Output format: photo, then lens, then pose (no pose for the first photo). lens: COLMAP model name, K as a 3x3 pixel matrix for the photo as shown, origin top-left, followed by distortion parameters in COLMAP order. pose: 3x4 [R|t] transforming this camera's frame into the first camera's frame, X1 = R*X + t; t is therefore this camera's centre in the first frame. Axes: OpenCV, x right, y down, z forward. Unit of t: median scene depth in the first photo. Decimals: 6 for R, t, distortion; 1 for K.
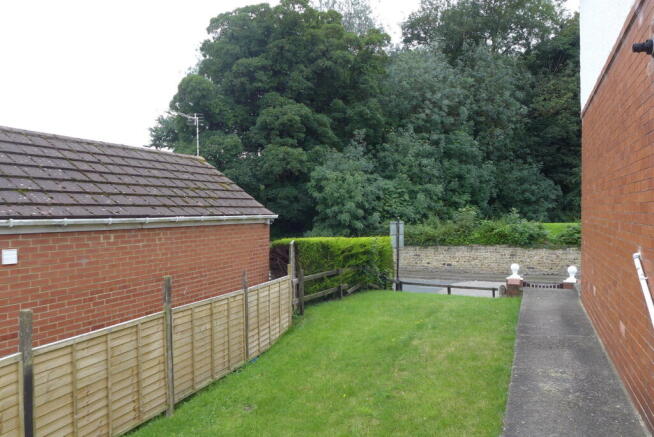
lens RADIAL K [[475.7, 0, 327.0], [0, 475.7, 218.5], [0, 0, 1]] dist [-0.047587, 0.002159]
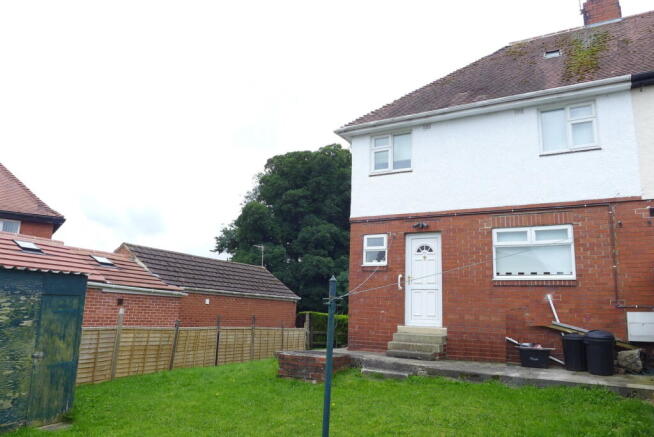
lens RADIAL K [[475.7, 0, 327.0], [0, 475.7, 218.5], [0, 0, 1]] dist [-0.047587, 0.002159]
pose [[0.995468, 0.015602, -0.093806, 0.058010], [-0.035232, 0.976758, -0.211428, 0.026400], [0.088327, 0.213775, 0.972882, -0.308981]]
